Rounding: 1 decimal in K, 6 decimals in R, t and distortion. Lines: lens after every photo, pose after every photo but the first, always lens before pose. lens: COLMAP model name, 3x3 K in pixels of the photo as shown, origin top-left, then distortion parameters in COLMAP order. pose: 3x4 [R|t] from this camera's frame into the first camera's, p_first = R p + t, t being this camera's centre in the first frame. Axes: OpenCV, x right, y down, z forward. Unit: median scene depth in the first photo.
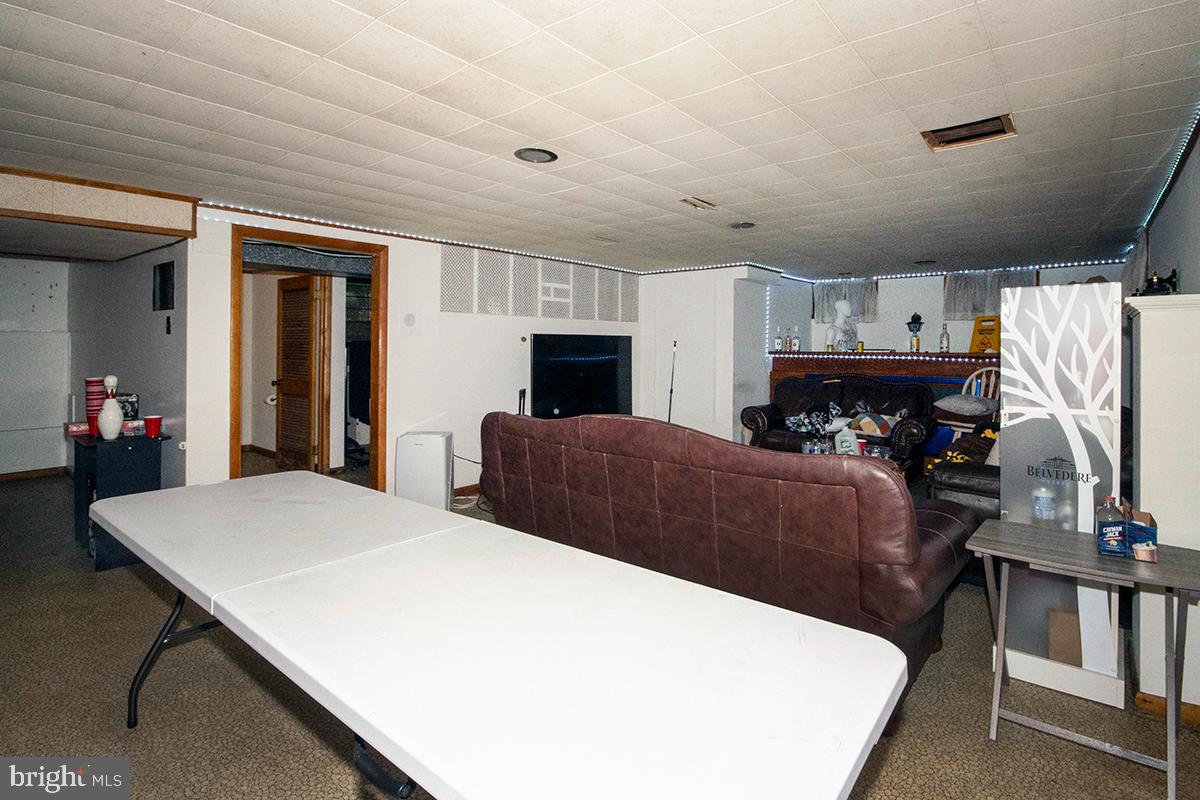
lens RADIAL K [[595.2, 0, 602.8], [0, 595.2, 356.5], [0, 0, 1]] dist [-0.000204, 0.000338]
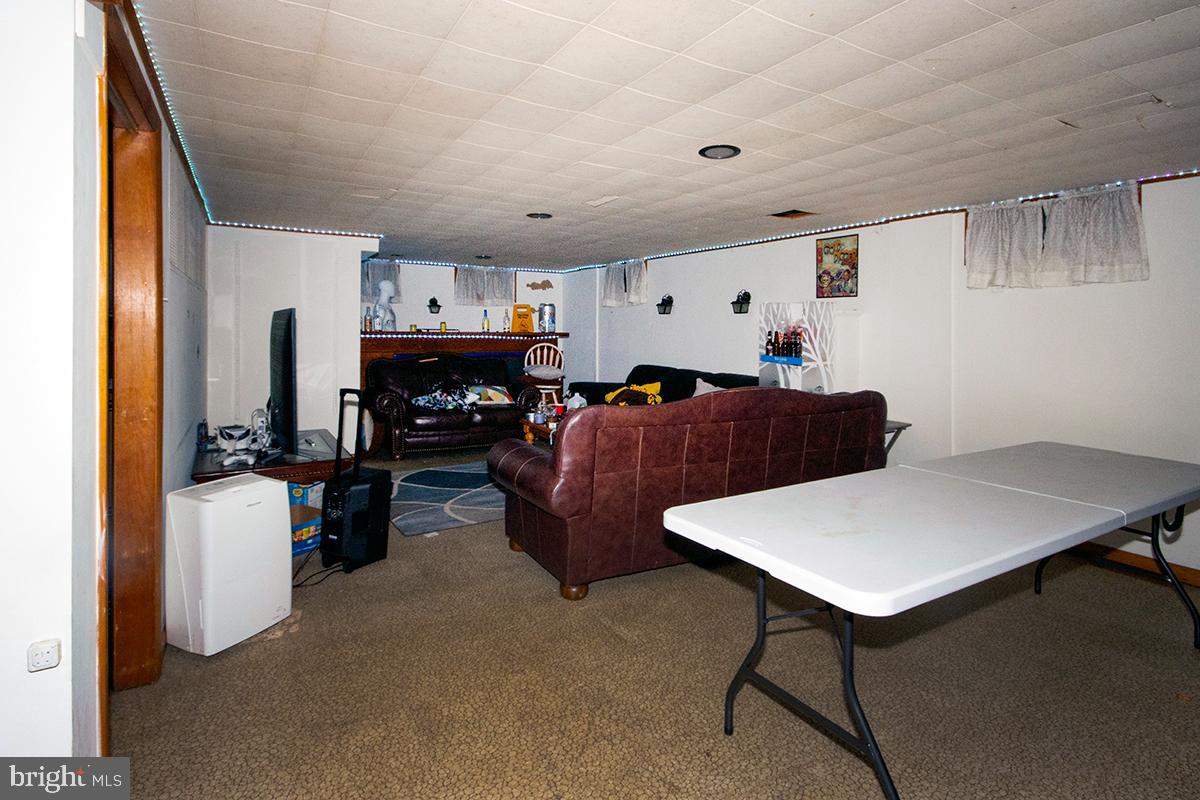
lens RADIAL K [[595.2, 0, 602.8], [0, 595.2, 356.5], [0, 0, 1]] dist [-0.000204, 0.000338]
pose [[0.340684, -0.041333, 0.939269, -0.551574], [0.004749, 0.999096, 0.042244, -0.008061], [-0.940166, -0.009932, 0.340572, 0.391892]]
